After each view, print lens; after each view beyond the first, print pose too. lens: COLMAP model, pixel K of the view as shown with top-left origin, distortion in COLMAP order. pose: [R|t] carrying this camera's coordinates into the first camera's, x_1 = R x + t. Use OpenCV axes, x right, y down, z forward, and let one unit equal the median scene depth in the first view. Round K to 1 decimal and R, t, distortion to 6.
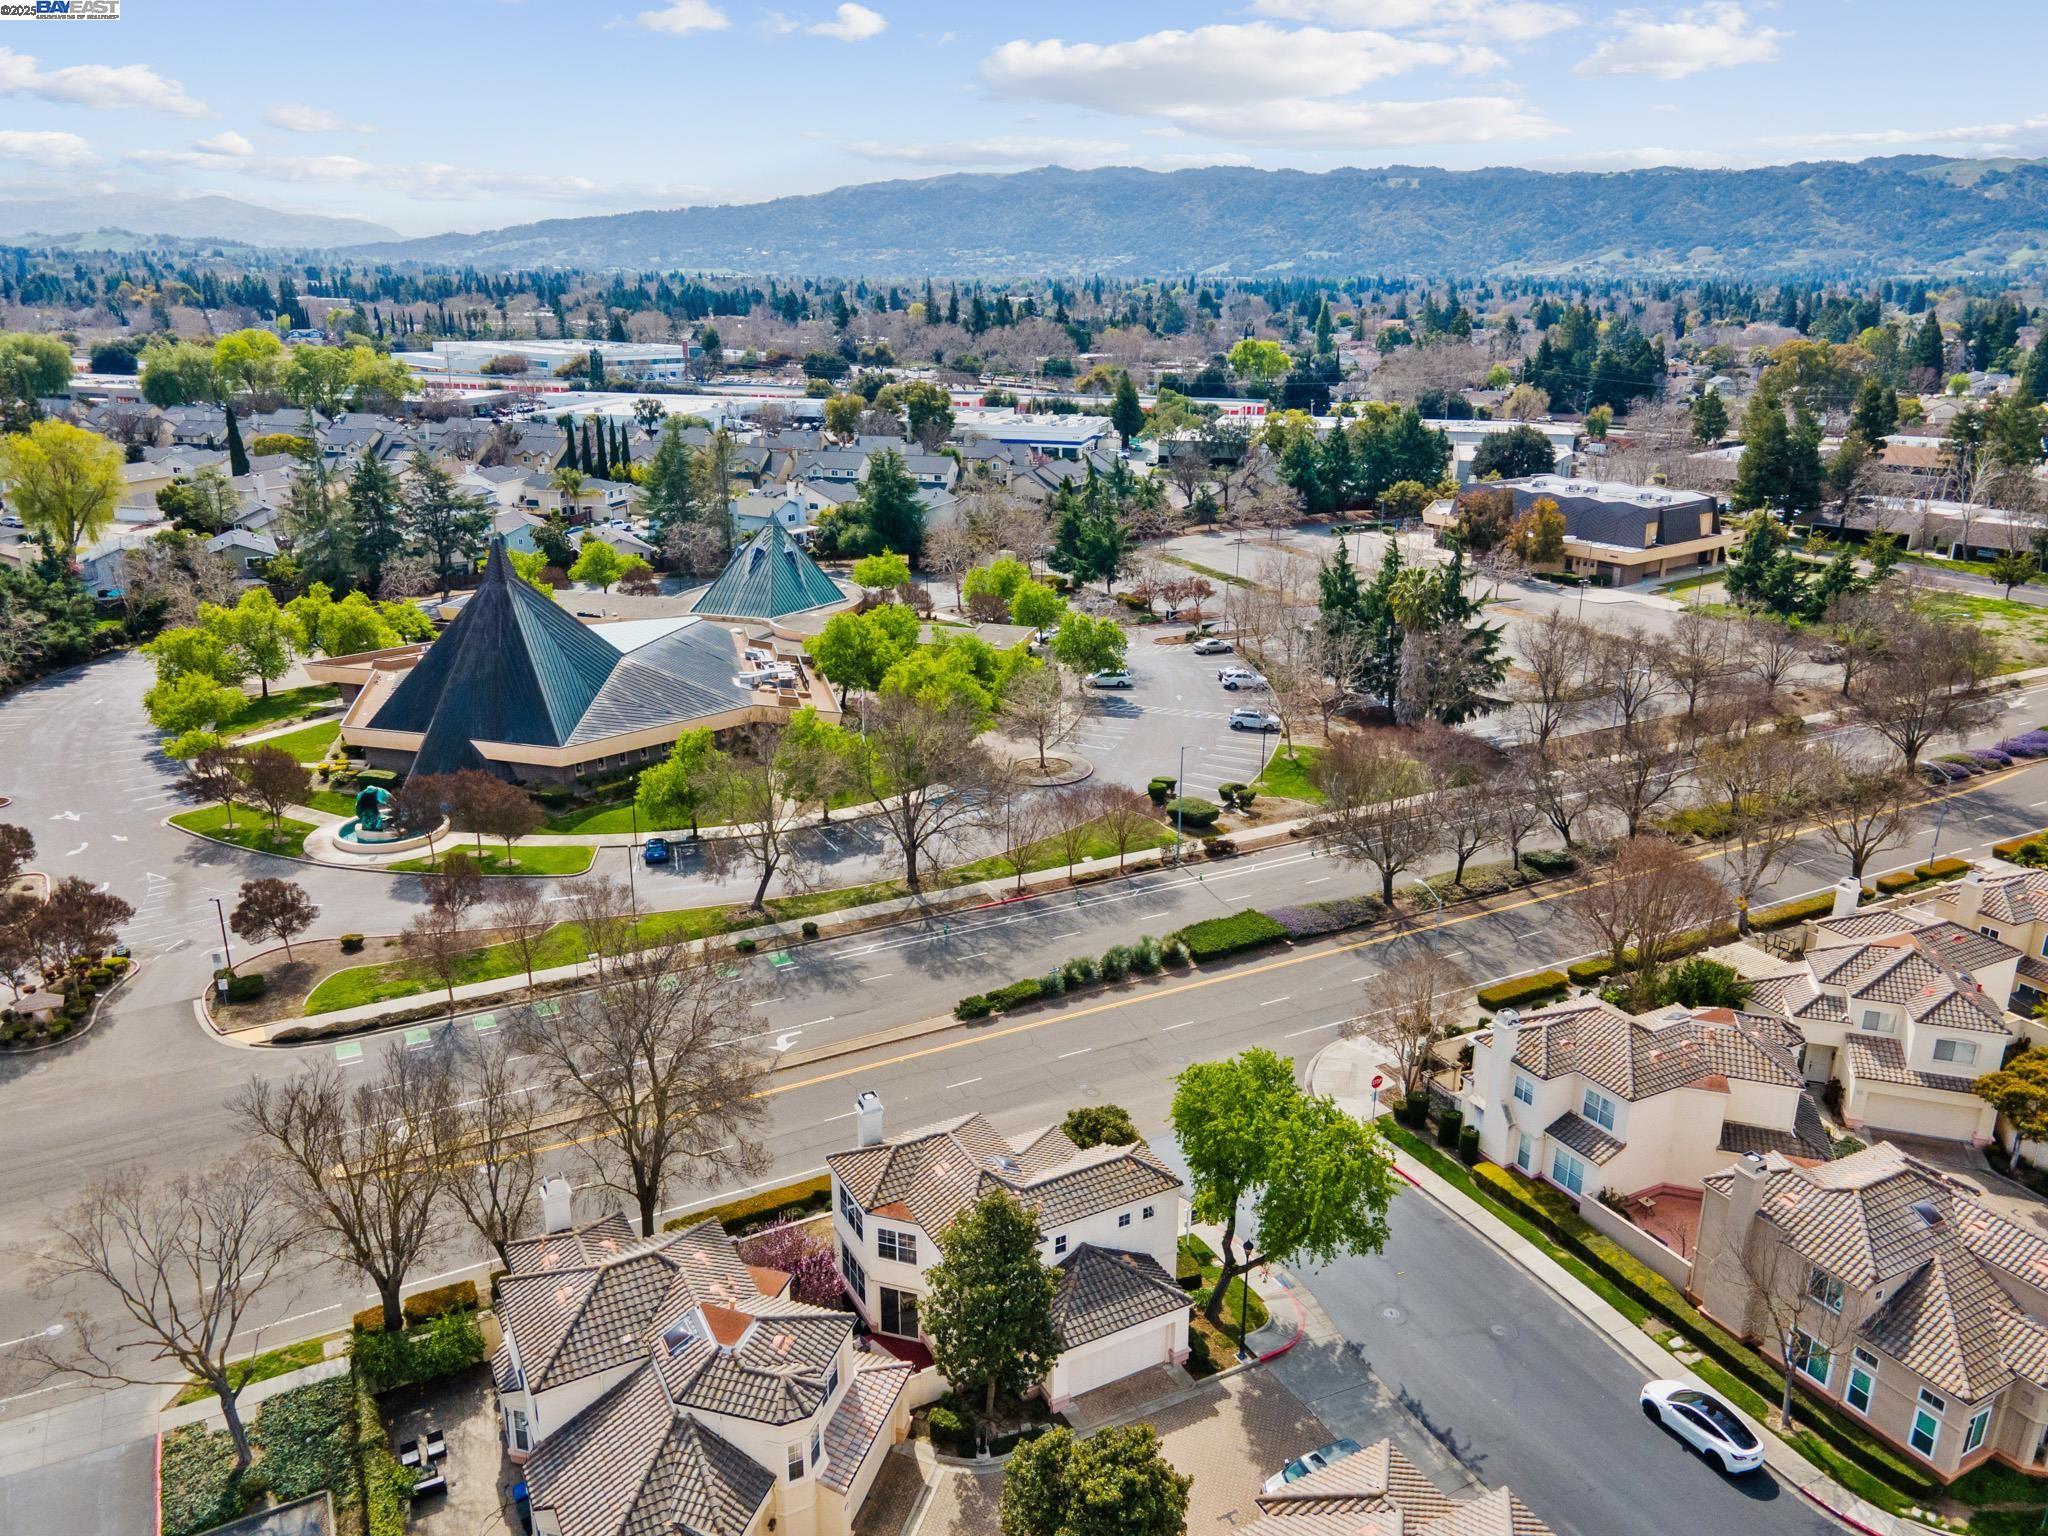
lens RADIAL K [[1491.9, 0, 1015.5], [0, 1491.9, 777.8], [0, 0, 1]] dist [0.011728, 0.073553]
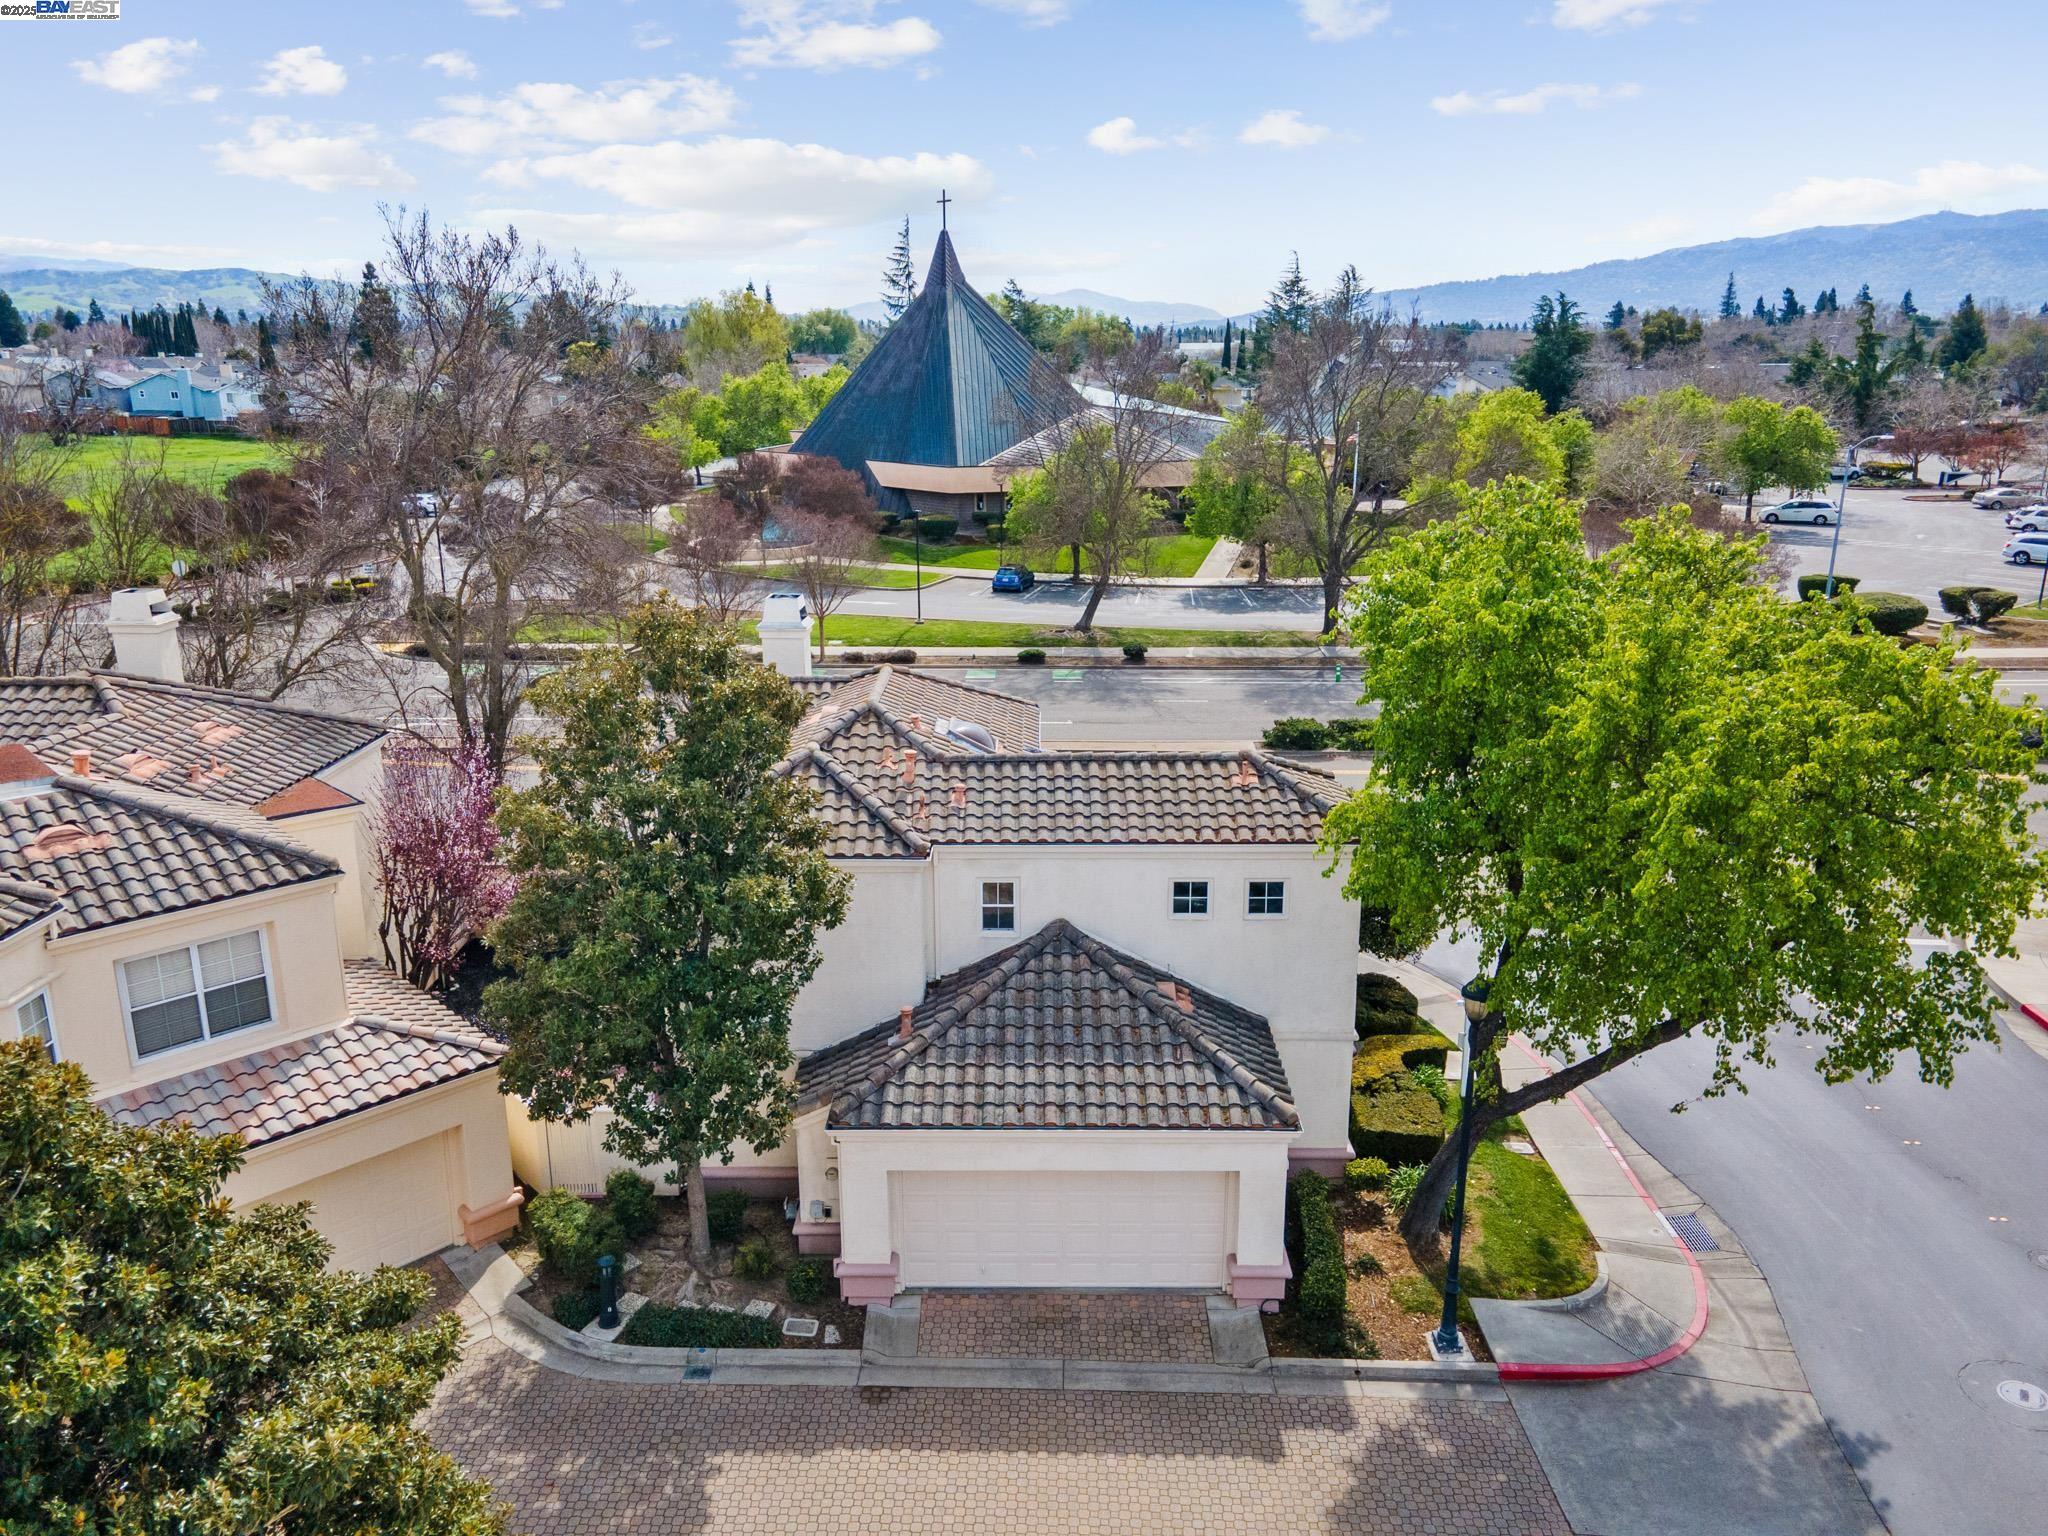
lens RADIAL K [[1488.9, 0, 1015.9], [0, 1488.9, 768.2], [0, 0, 1]] dist [0.051553, 0.003270]
pose [[0.877187, 0.127008, -0.463047, 0.133932], [-0.151145, 0.988394, -0.015223, 0.179635], [0.455739, 0.083341, 0.886203, 0.416291]]
